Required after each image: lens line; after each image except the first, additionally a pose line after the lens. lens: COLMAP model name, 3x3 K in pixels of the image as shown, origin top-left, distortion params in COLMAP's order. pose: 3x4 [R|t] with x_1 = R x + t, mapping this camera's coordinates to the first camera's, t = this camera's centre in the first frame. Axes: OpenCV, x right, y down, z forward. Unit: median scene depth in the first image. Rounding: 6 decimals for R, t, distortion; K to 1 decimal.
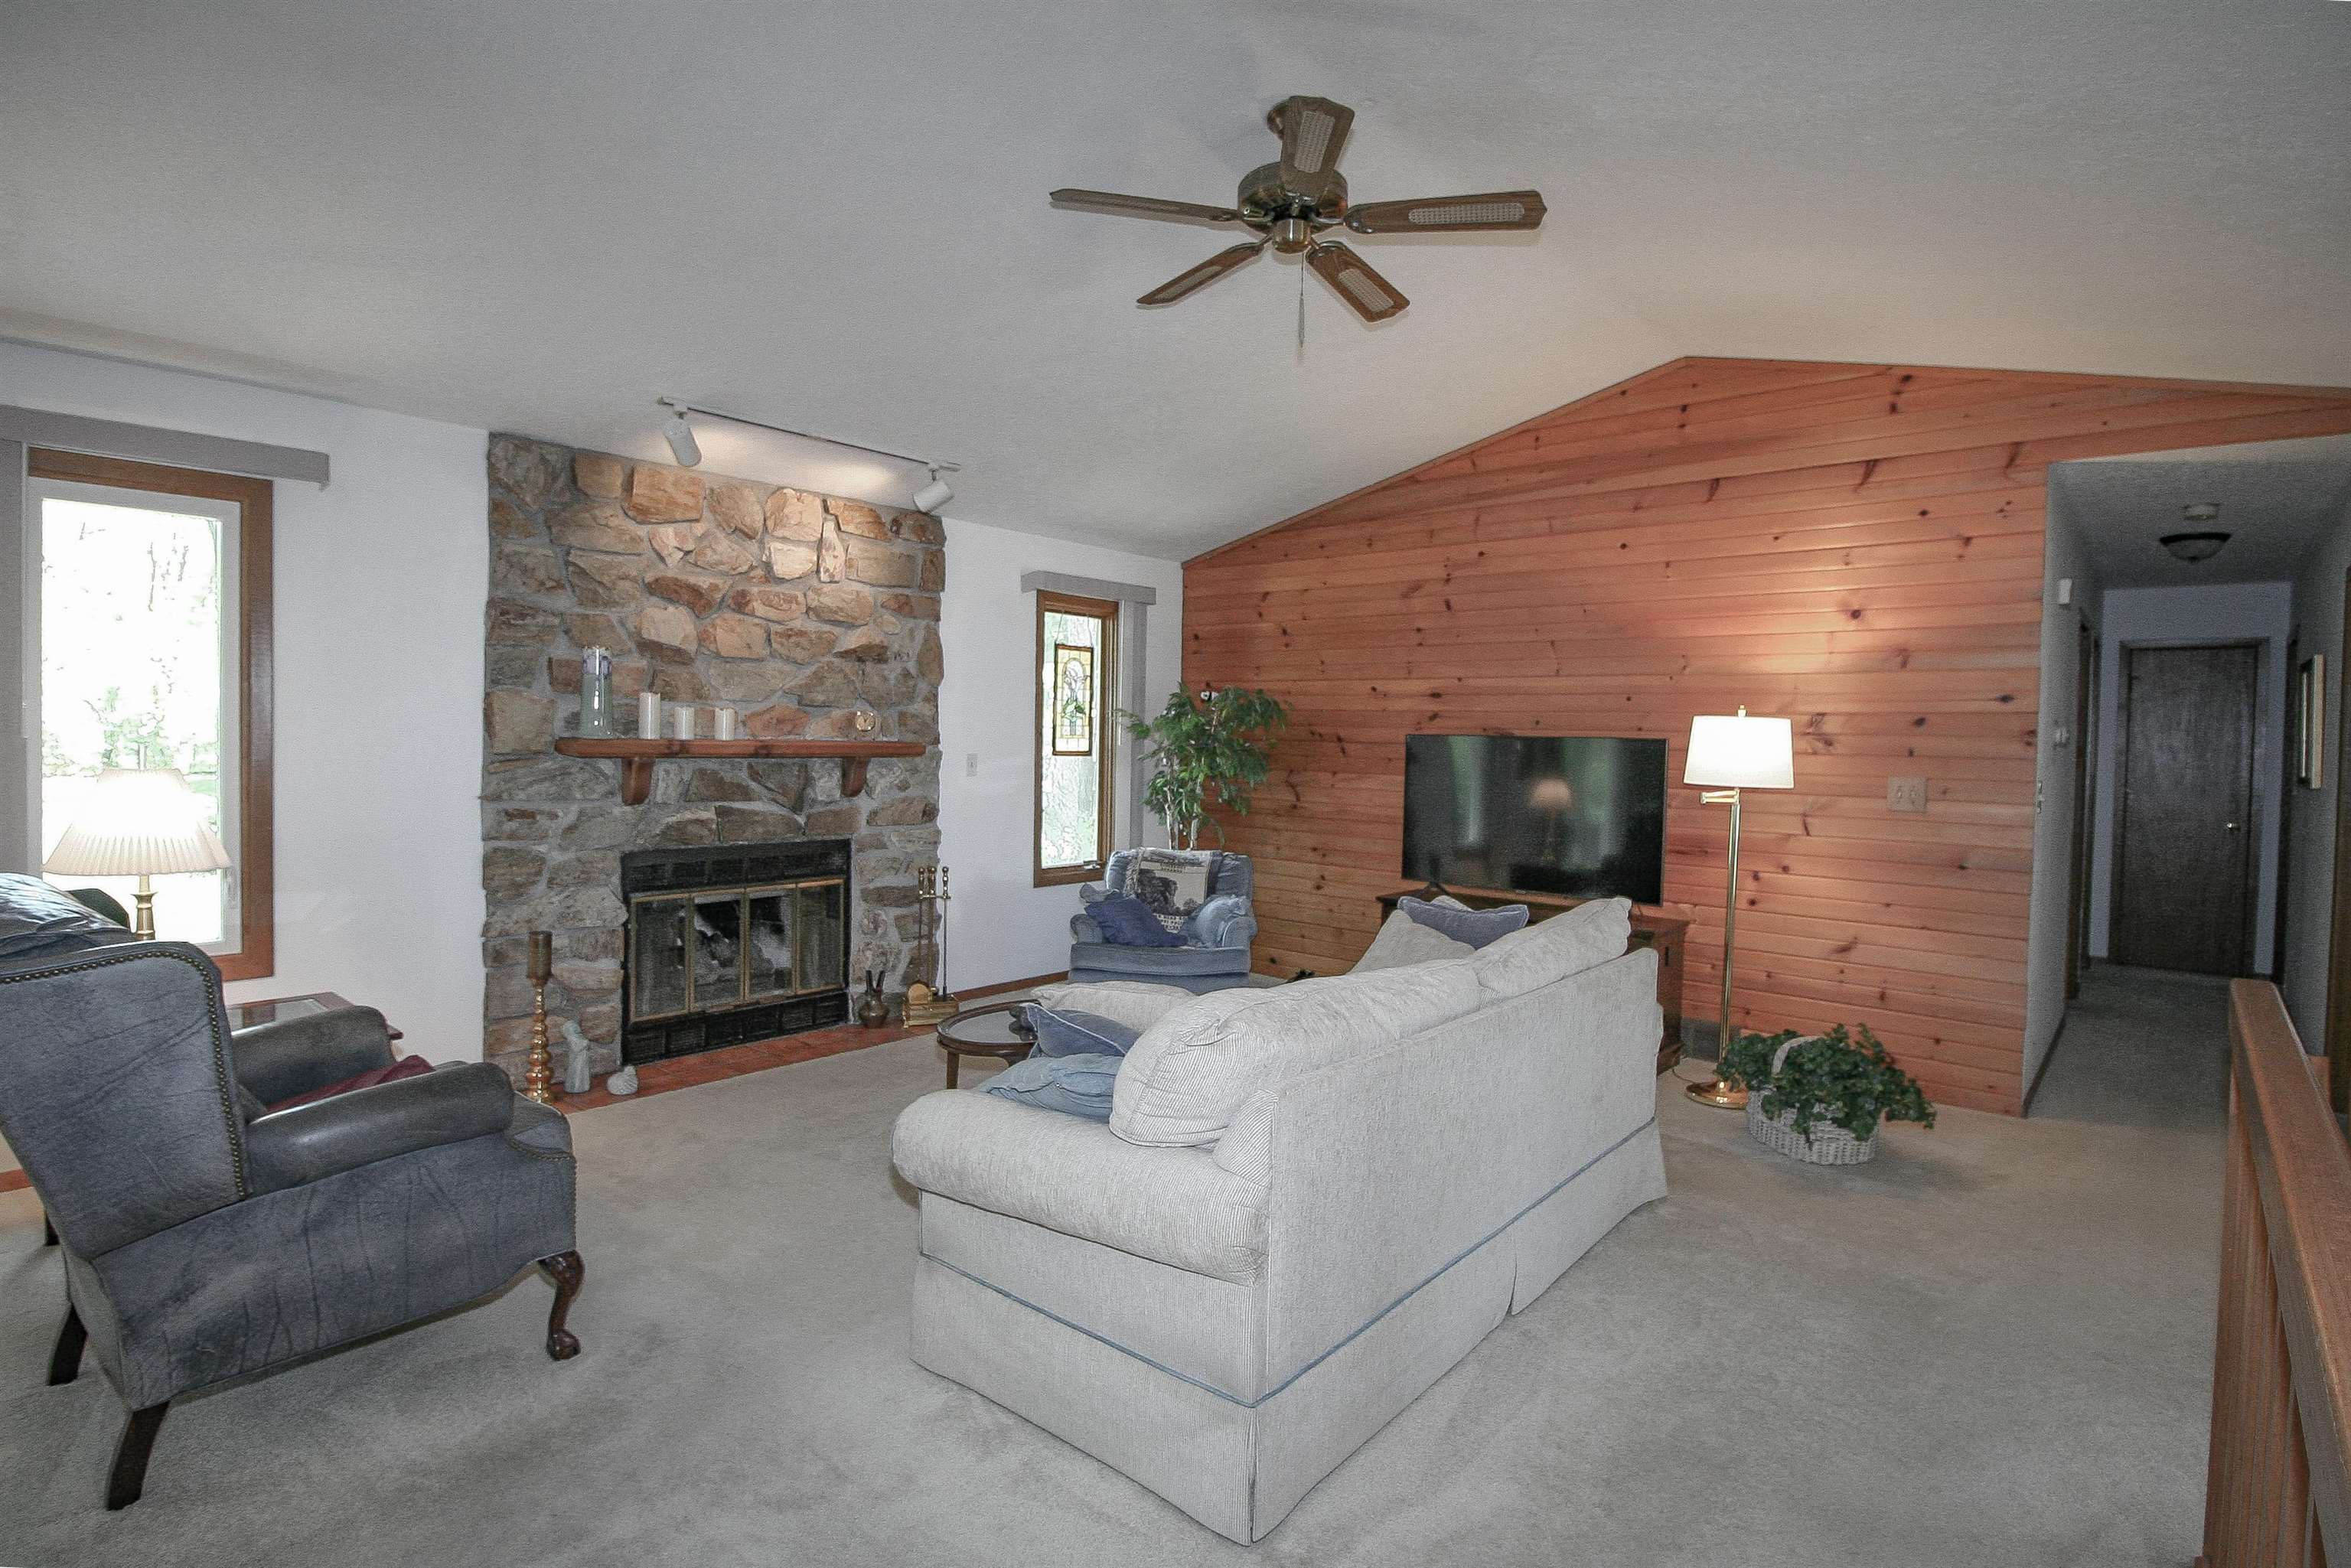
lens RADIAL K [[1169.4, 0, 1183.3], [0, 1169.4, 770.8], [0, 0, 1]] dist [-0.002016, -0.000197]
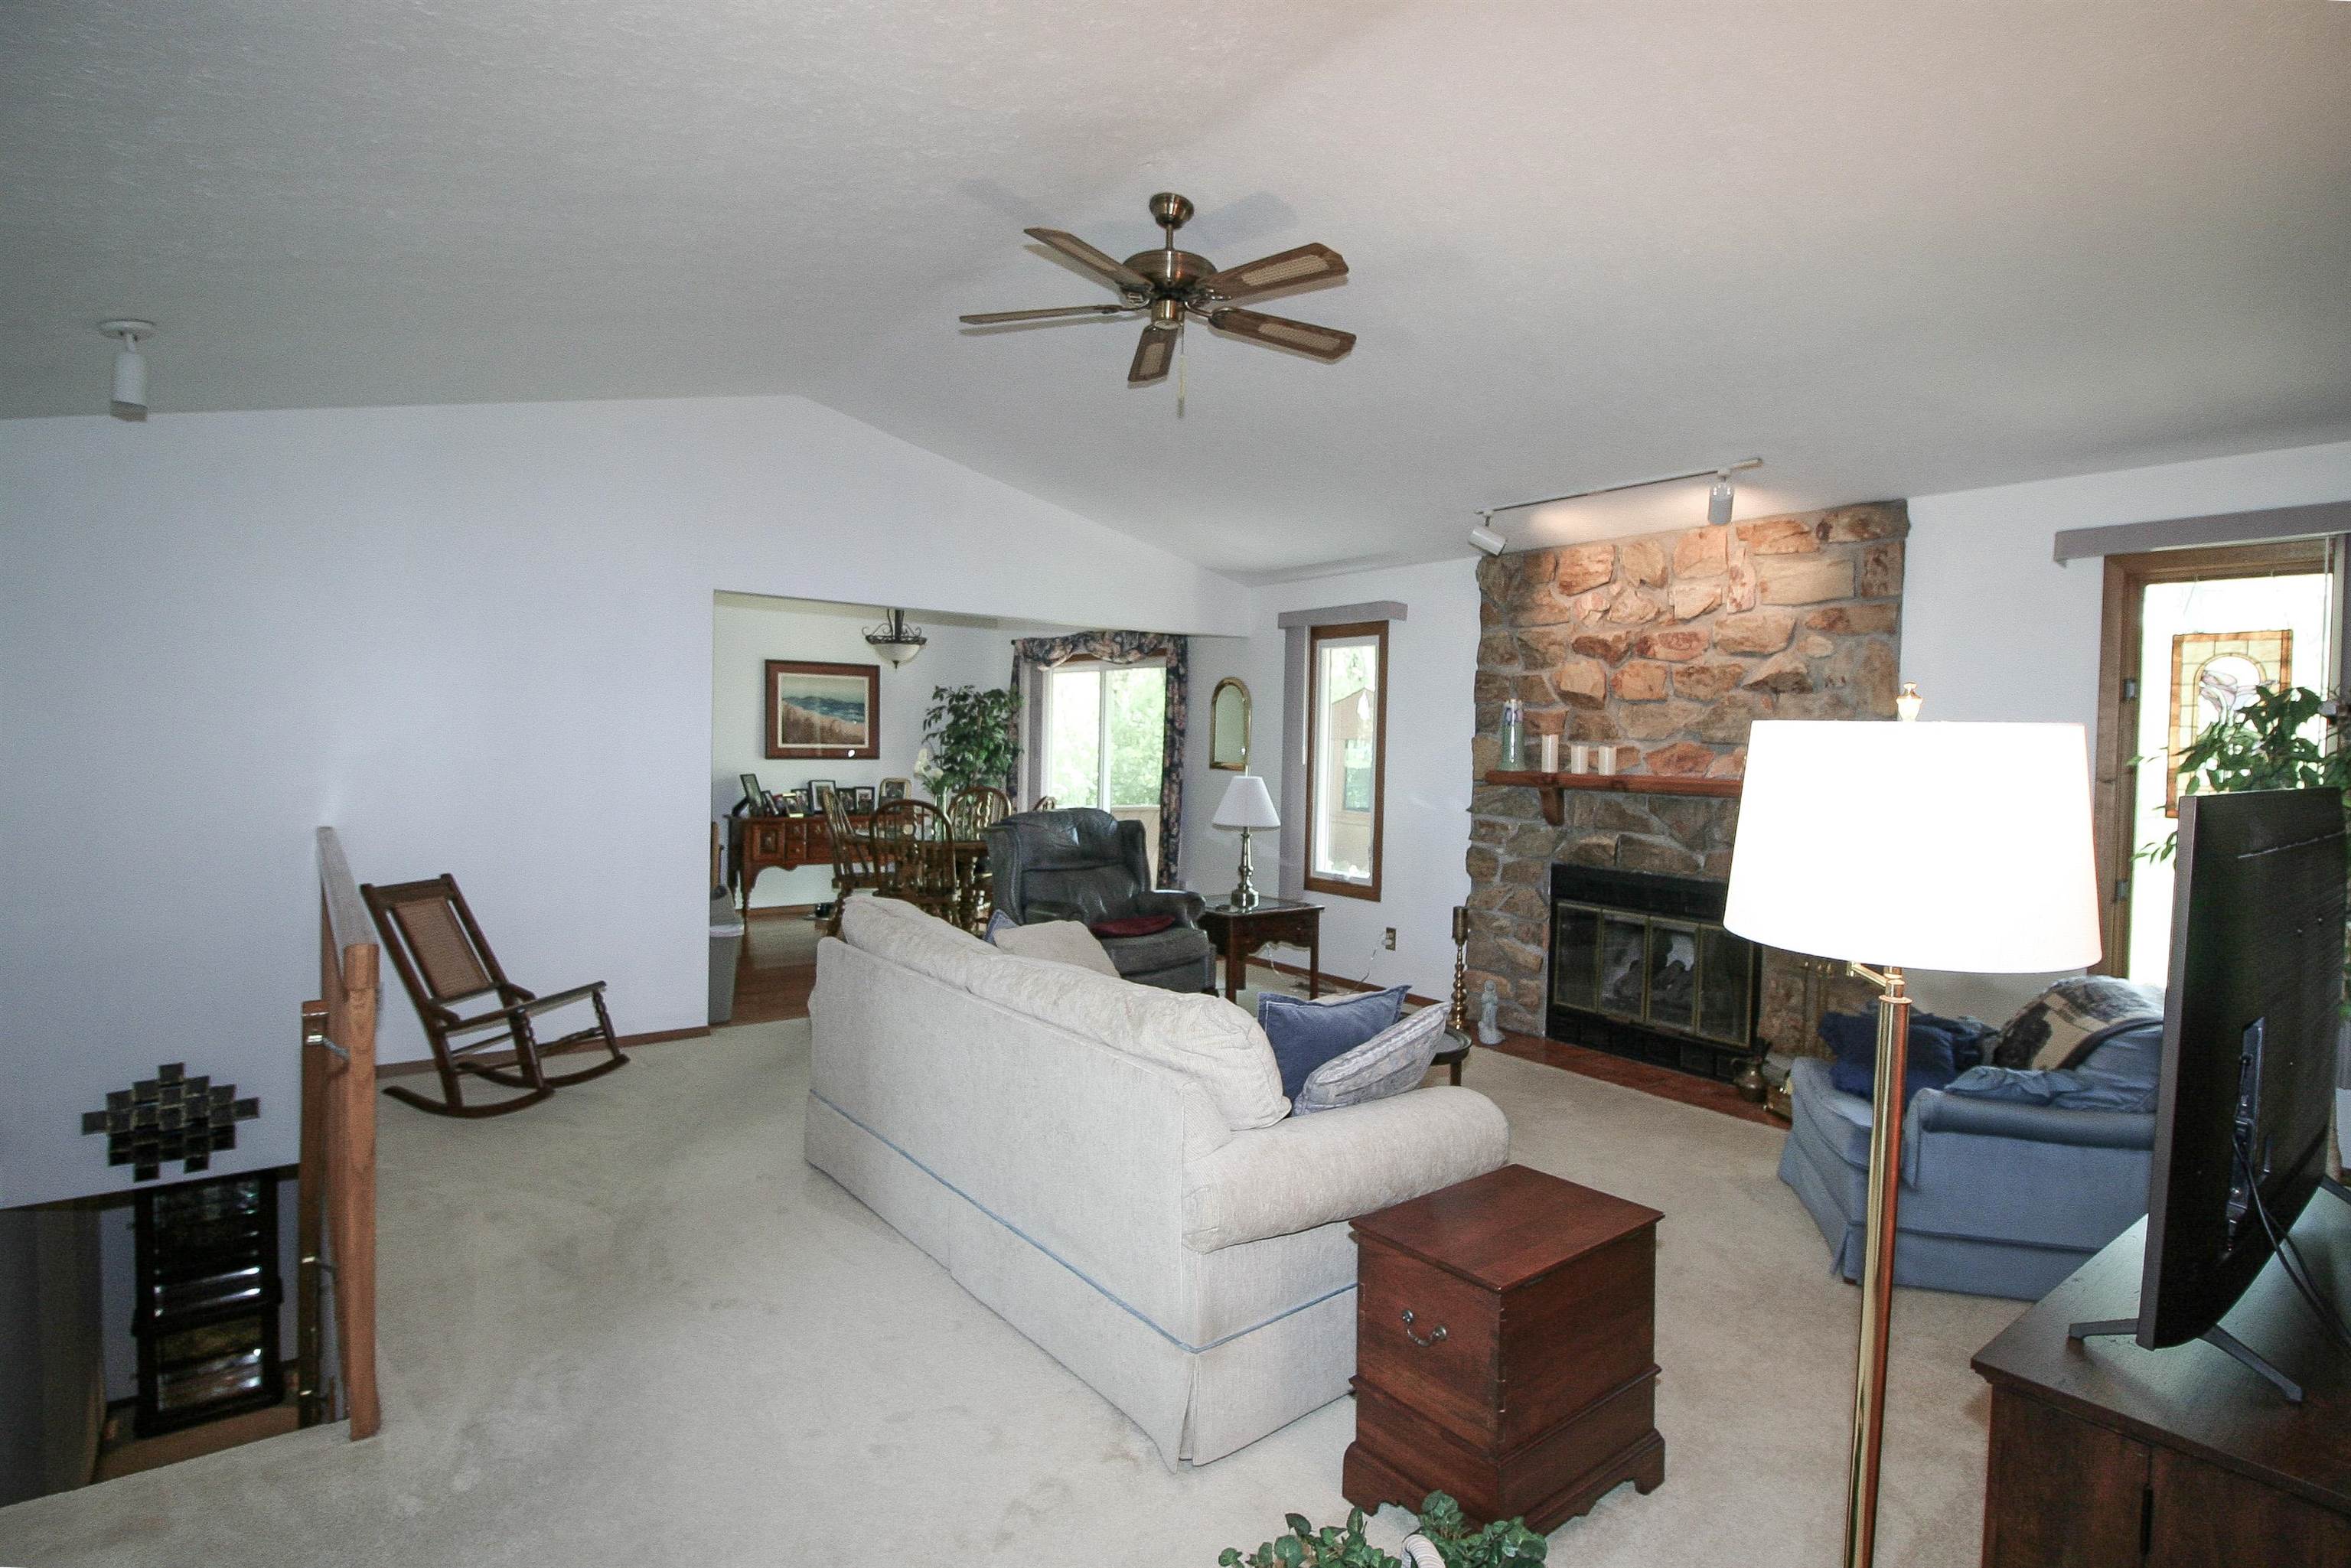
lens RADIAL K [[1169.4, 0, 1183.3], [0, 1169.4, 770.8], [0, 0, 1]] dist [-0.002016, -0.000197]
pose [[-0.206107, 0.004673, -0.978518, 0.782867], [-0.056027, 0.998292, 0.016568, -0.025887], [0.976924, 0.058238, -0.205493, 0.832985]]
